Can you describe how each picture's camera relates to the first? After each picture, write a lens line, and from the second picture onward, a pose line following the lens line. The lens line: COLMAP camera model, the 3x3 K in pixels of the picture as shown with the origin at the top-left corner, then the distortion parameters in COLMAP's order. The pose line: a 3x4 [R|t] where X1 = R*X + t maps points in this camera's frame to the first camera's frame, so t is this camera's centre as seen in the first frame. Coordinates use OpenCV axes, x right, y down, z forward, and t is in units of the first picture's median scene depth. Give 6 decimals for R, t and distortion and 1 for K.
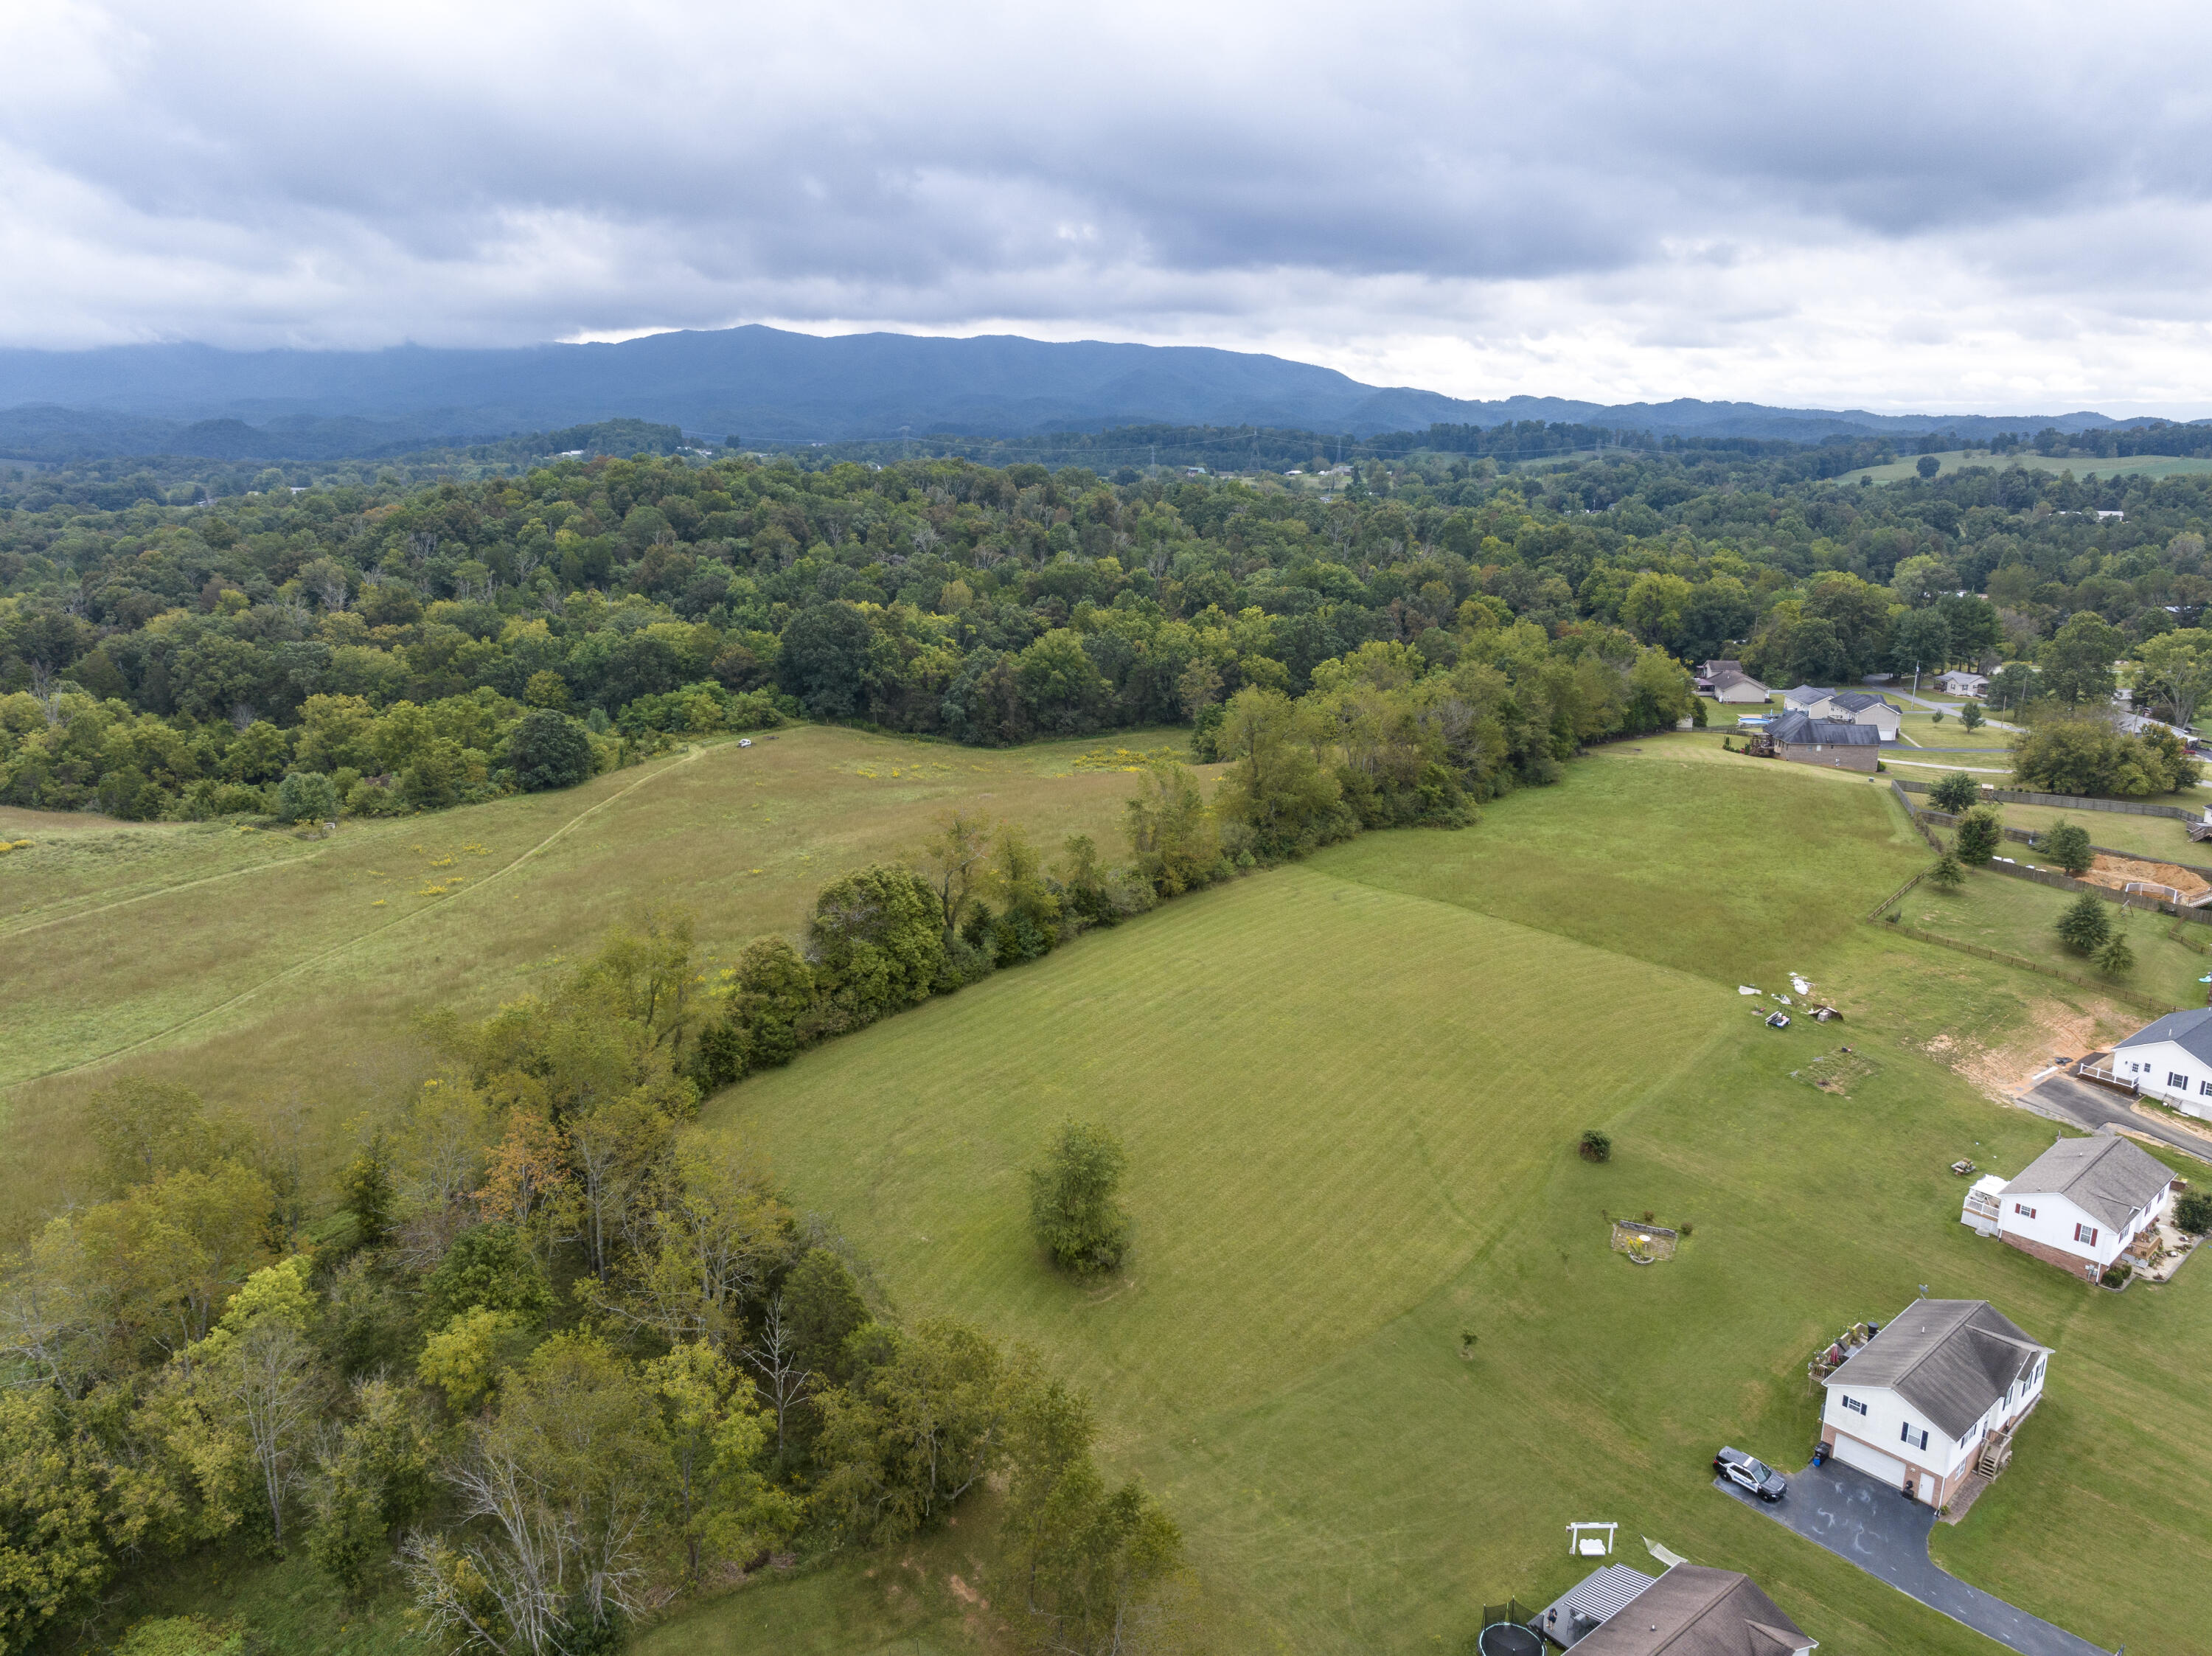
lens RADIAL K [[1557.0, 0, 1115.9], [0, 1557.0, 820.3], [0, 0, 1]] dist [-0.041744, 0.011006]
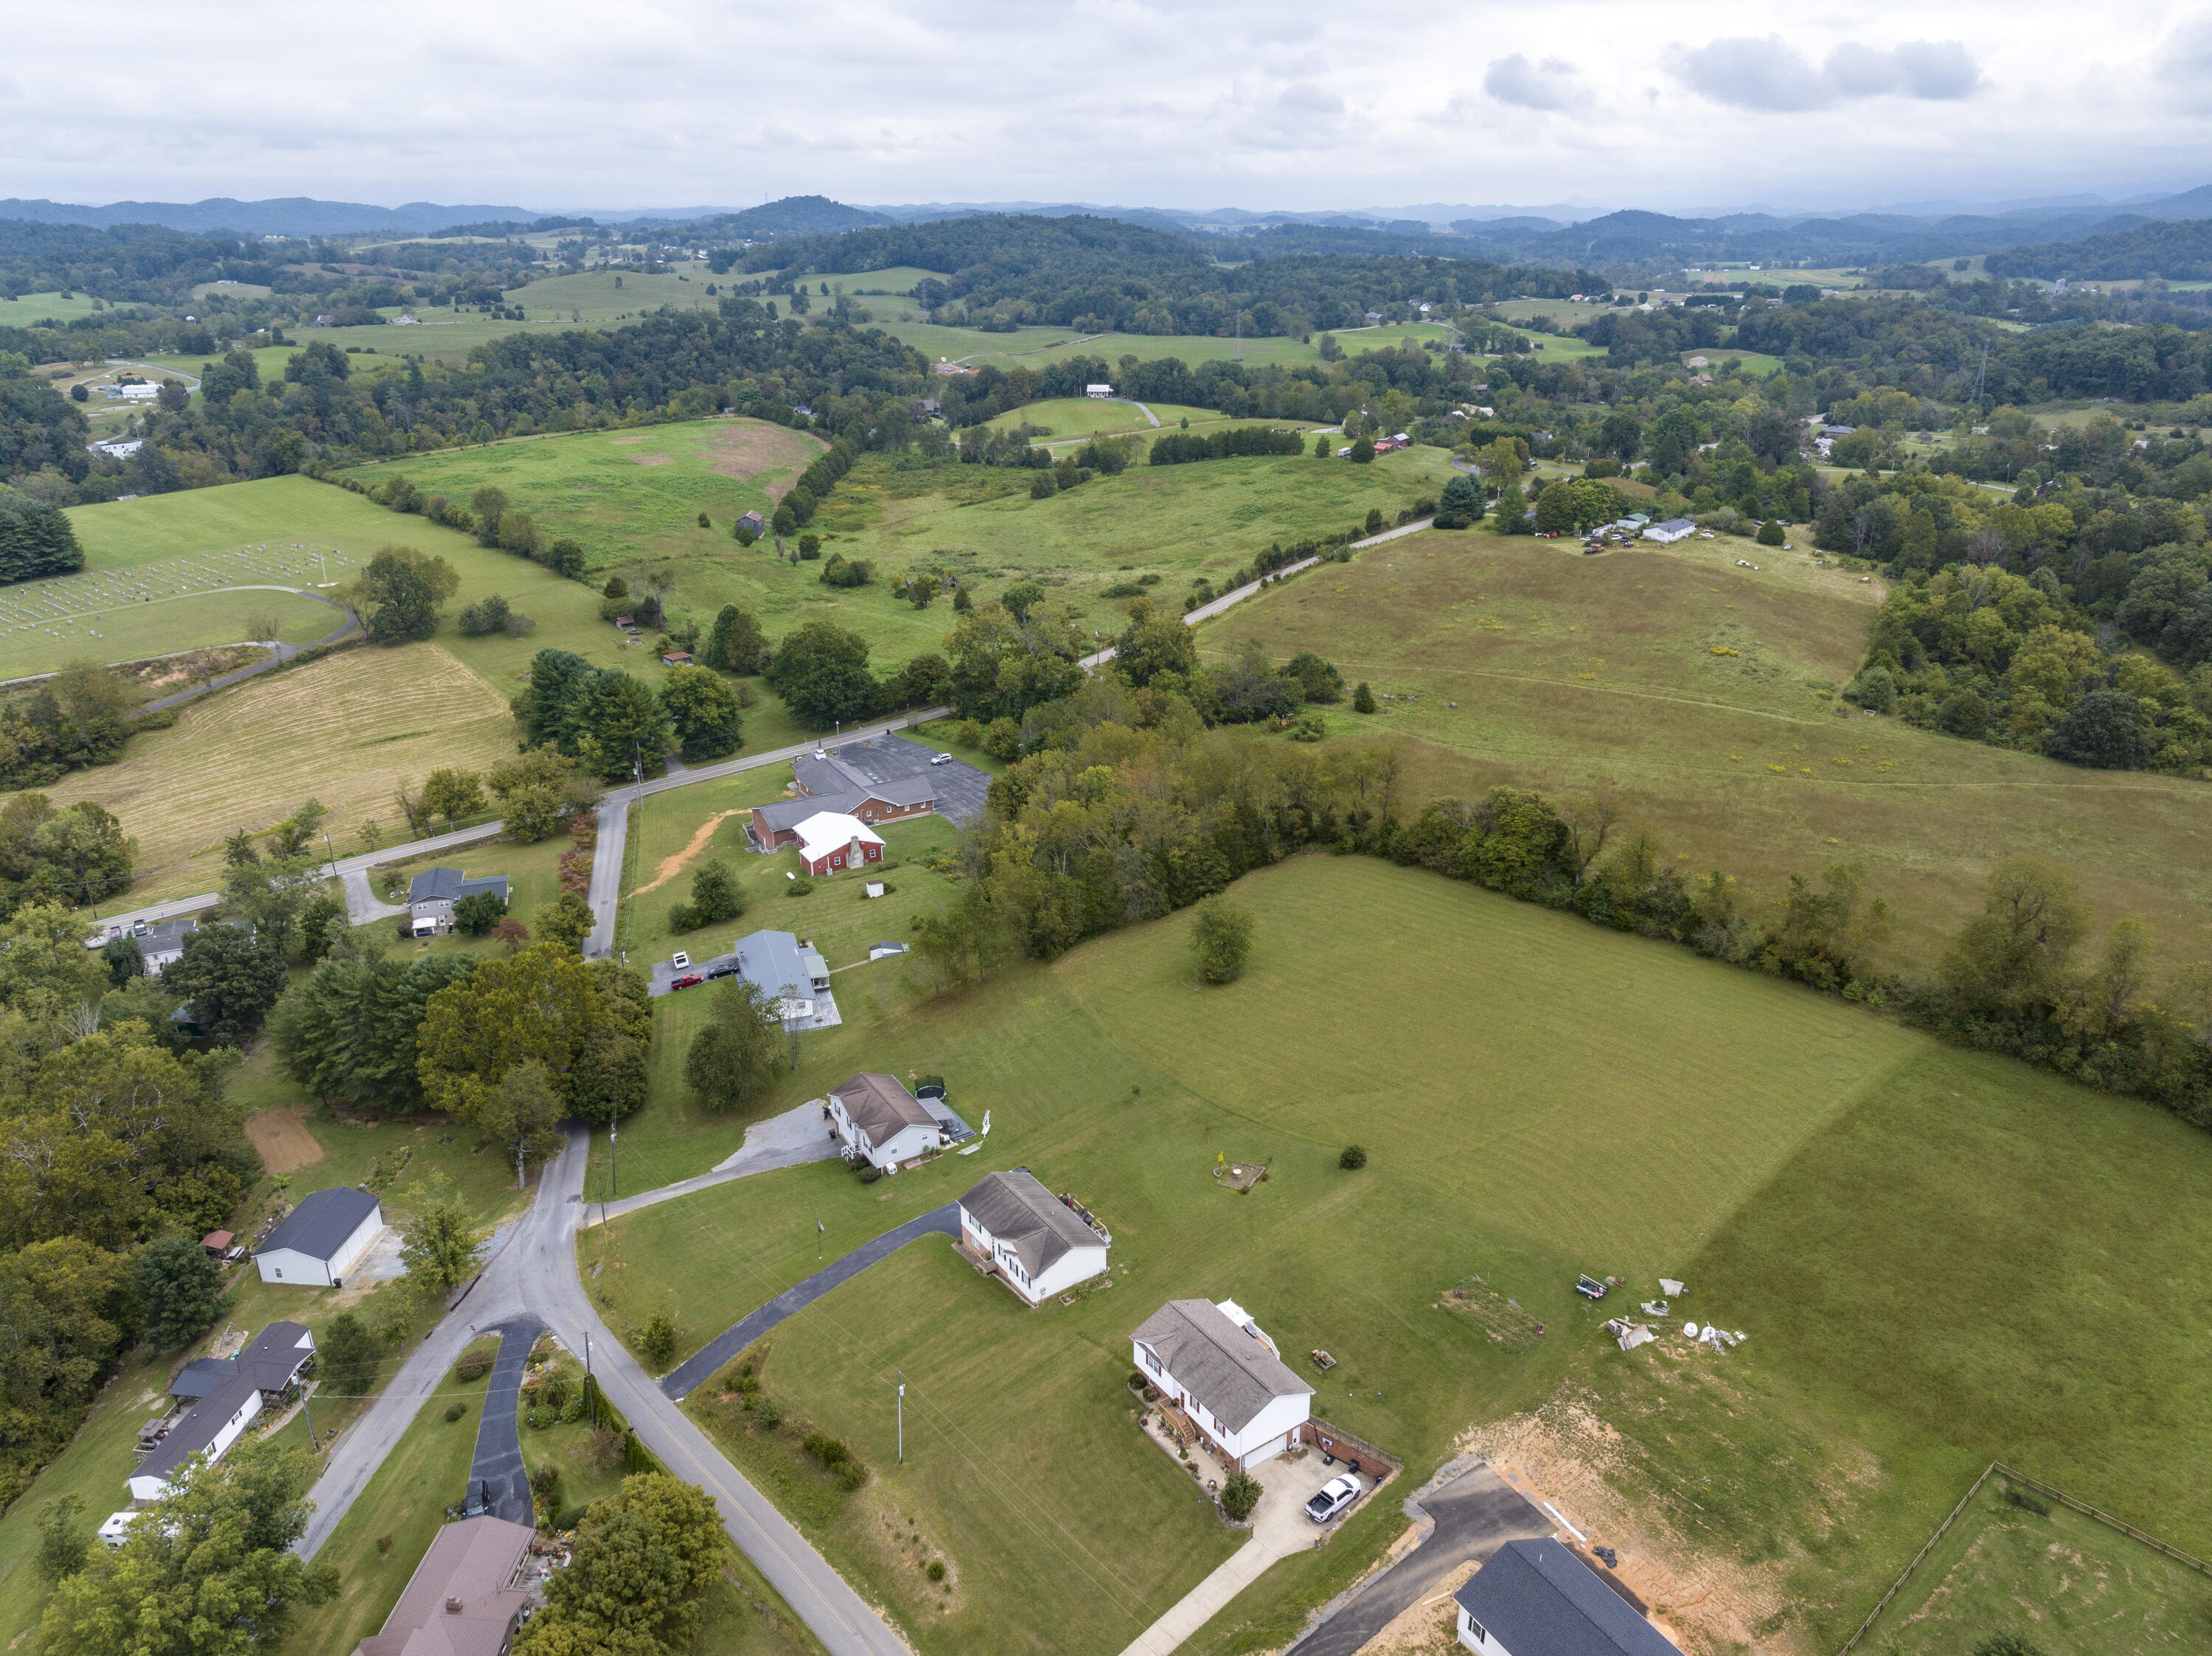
lens RADIAL K [[1557.0, 0, 1117.8], [0, 1557.0, 815.9], [0, 0, 1]] dist [-0.041744, 0.011006]
pose [[-0.109041, 0.361630, -0.925923, 1.029456], [-0.236366, 0.895328, 0.377517, -0.339855], [0.965526, 0.260022, -0.012151, 0.575865]]
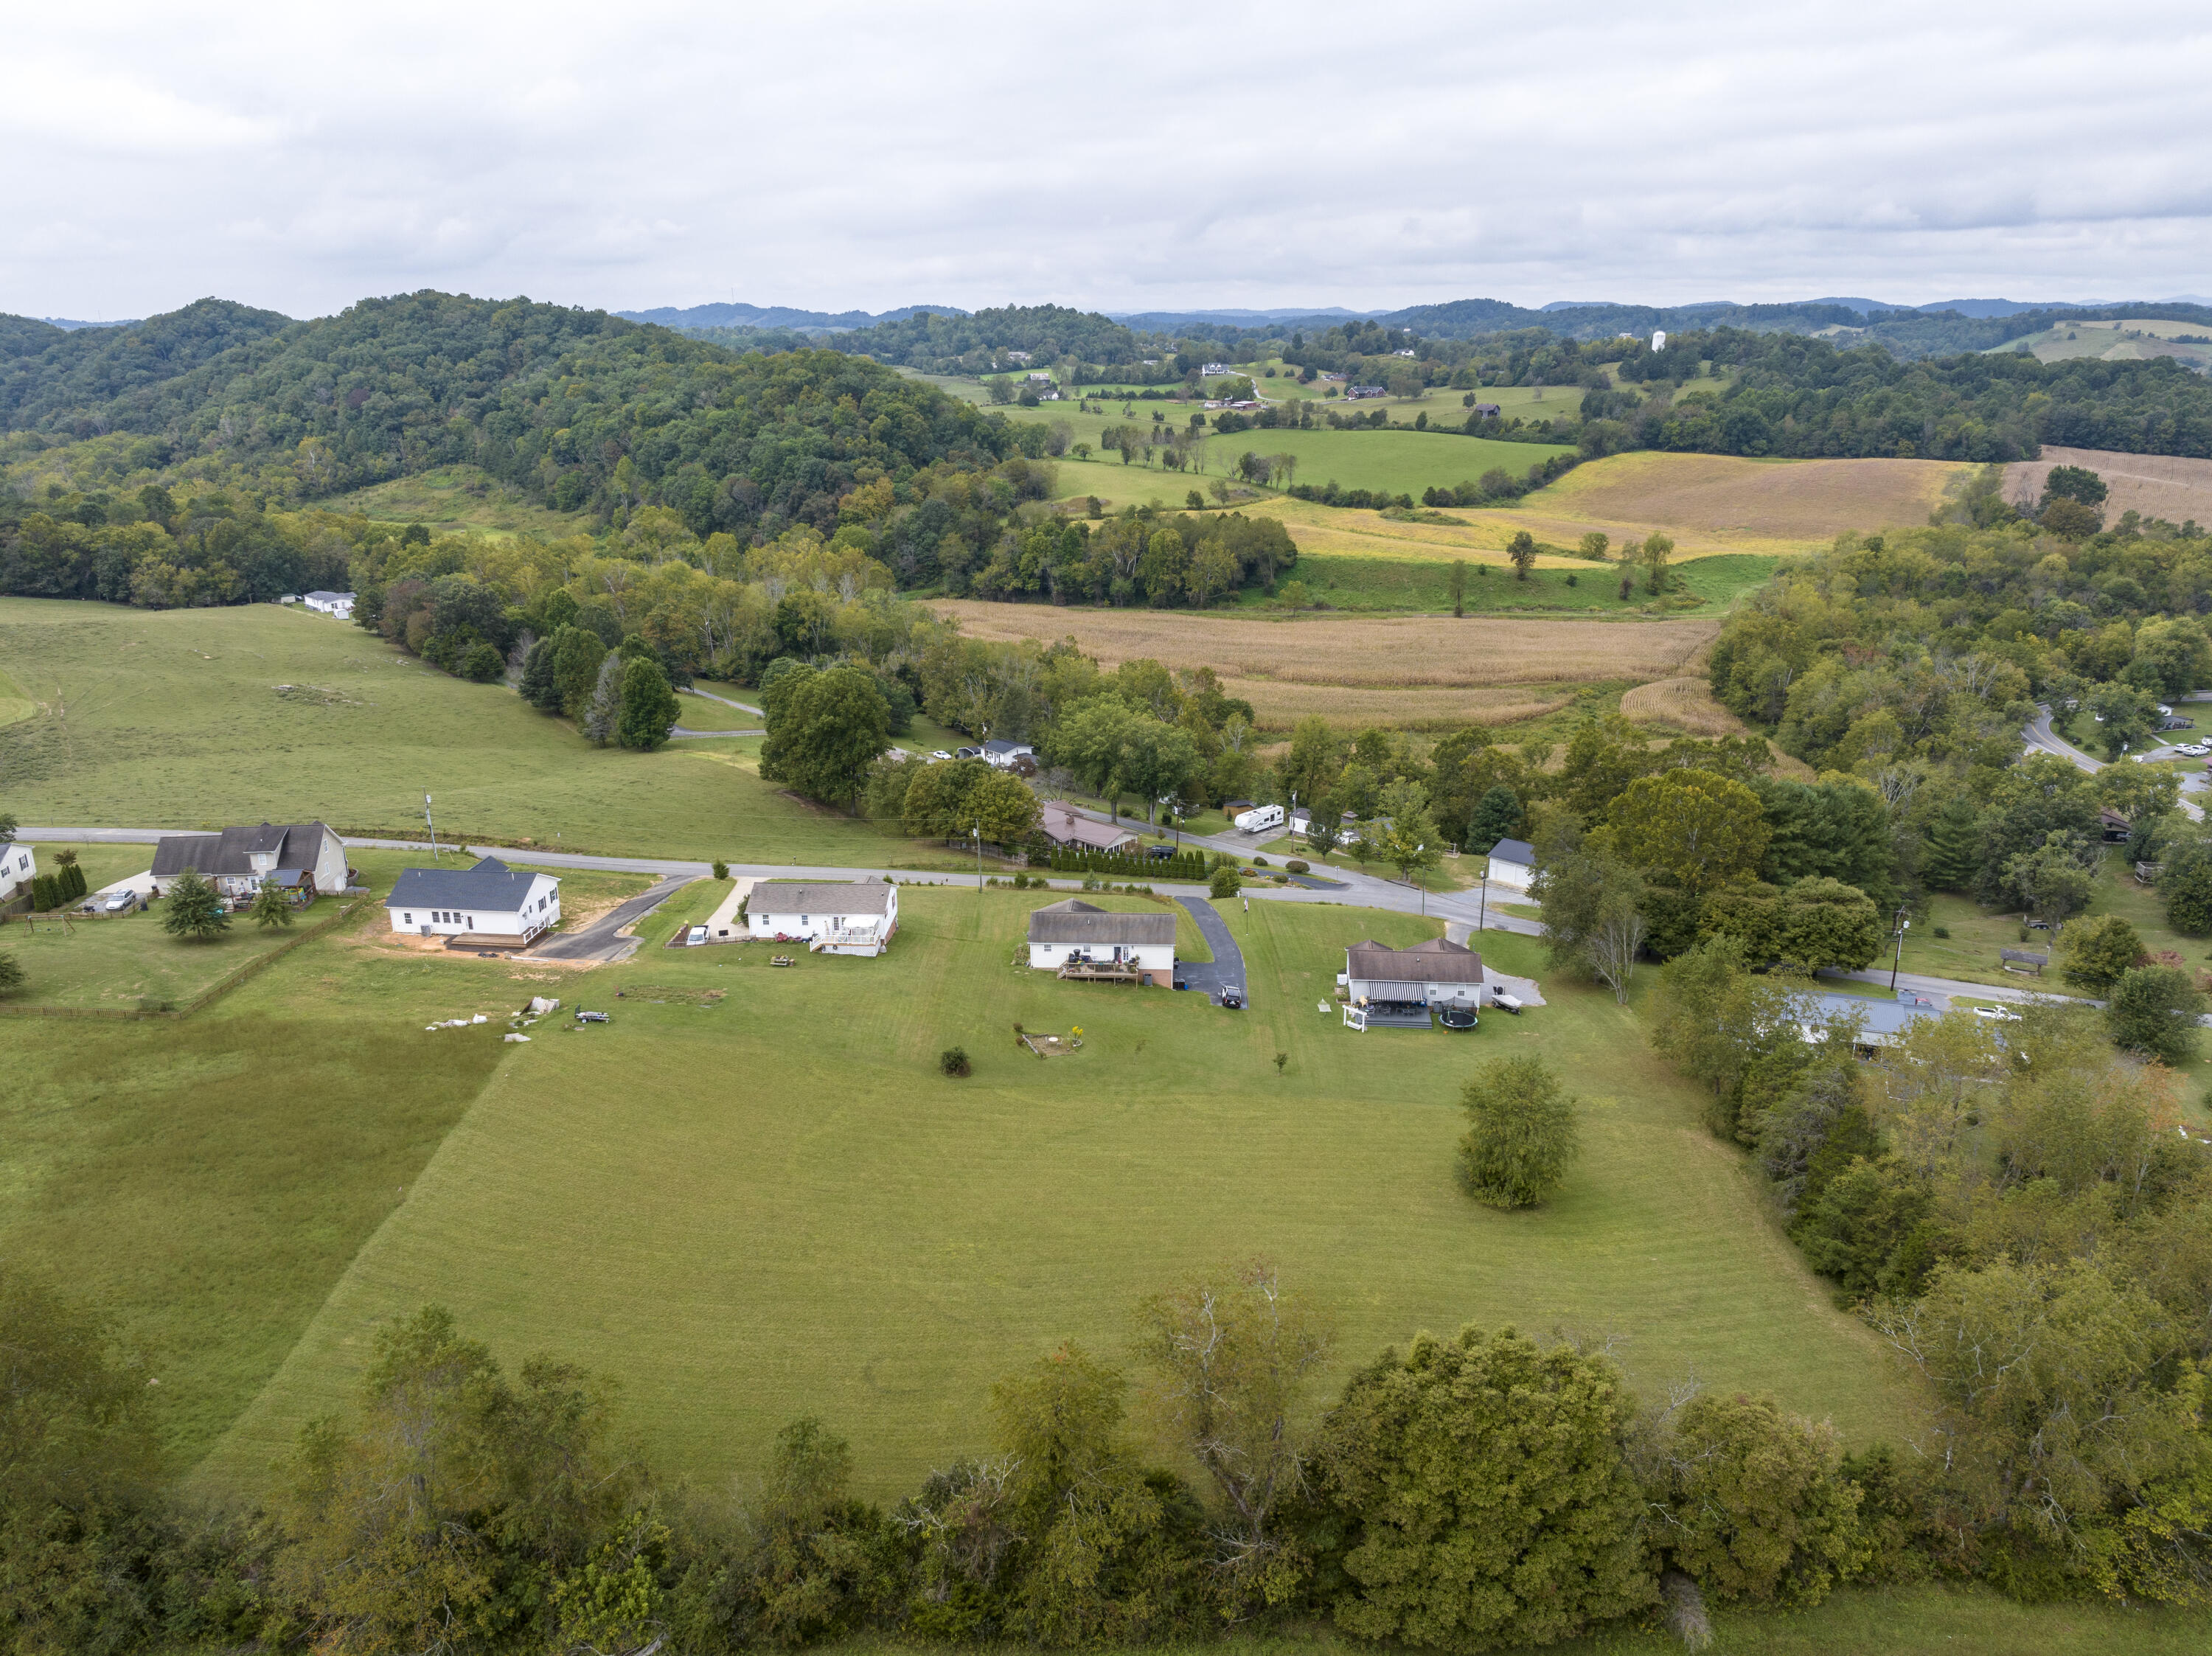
lens RADIAL K [[1557.0, 0, 1115.4], [0, 1557.0, 813.1], [0, 0, 1]] dist [-0.041744, 0.011006]
pose [[-0.721572, -0.206963, 0.660681, -0.292520], [0.170000, 0.872095, 0.458858, -0.277495], [-0.671143, 0.443415, -0.594096, 1.092284]]
